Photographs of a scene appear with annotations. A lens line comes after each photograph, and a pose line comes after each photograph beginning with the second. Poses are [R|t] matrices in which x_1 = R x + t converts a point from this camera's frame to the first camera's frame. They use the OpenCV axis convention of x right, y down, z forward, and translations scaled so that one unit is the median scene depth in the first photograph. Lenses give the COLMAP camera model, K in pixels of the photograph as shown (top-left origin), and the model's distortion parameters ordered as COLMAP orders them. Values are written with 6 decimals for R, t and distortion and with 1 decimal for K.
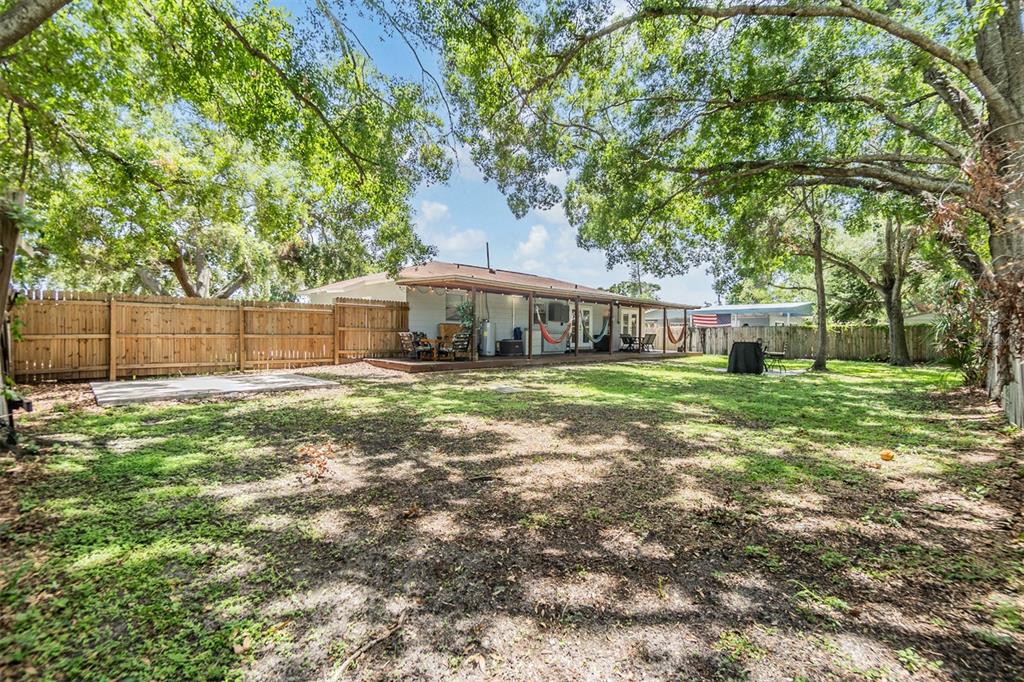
lens RADIAL K [[444.9, 0, 509.5], [0, 444.9, 345.9], [0, 0, 1]] dist [-0.001026, -0.000285]
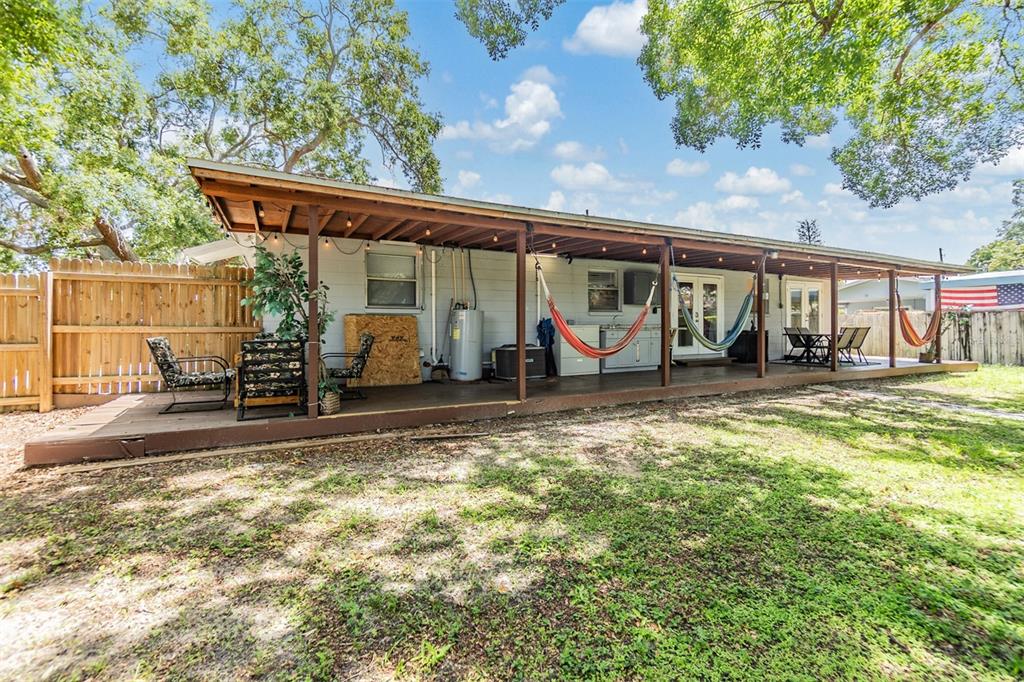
lens RADIAL K [[445.9, 0, 509.9], [0, 445.9, 334.7], [0, 0, 1]] dist [-0.000166, 0.000025]
pose [[0.951040, -0.010176, -0.308900, 0.109961], [0.006922, 0.999908, -0.011627, -0.015965], [0.308990, 0.008920, 0.951024, 0.427979]]
